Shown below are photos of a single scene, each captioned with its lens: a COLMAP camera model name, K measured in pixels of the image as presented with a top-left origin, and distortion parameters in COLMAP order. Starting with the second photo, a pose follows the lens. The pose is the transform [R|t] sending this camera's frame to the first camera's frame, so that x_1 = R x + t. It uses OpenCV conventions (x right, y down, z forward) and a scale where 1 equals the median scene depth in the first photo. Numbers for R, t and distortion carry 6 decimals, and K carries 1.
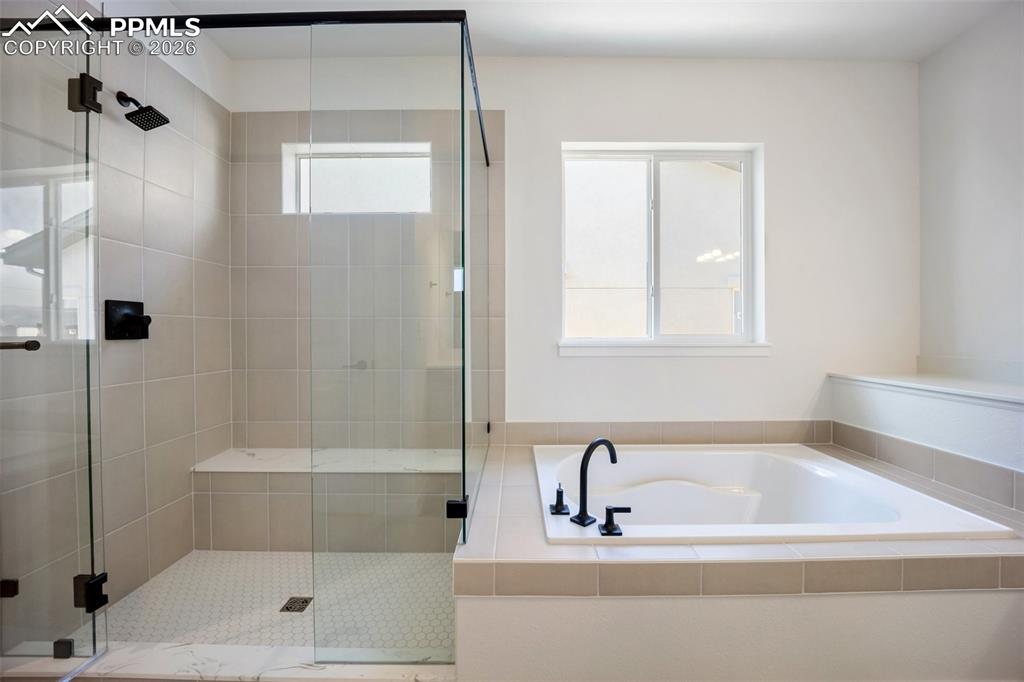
lens RADIAL K [[413.7, 0, 514.8], [0, 413.7, 333.4], [0, 0, 1]] dist [0.000548, 0.000419]
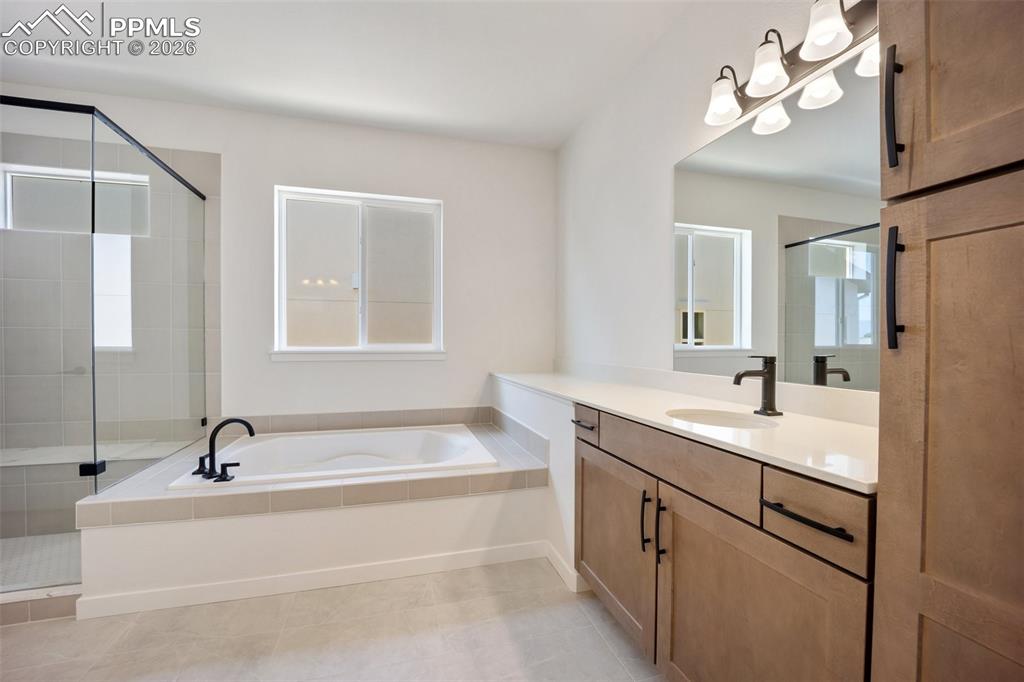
lens RADIAL K [[413.7, 0, 504.1], [0, 413.7, 345.5], [0, 0, 1]] dist [0.000548, 0.000419]
pose [[0.958494, 0.007379, 0.285018, 0.424106], [-0.009413, 0.999939, 0.005766, -0.005781], [-0.284959, -0.008209, 0.958505, -0.377149]]
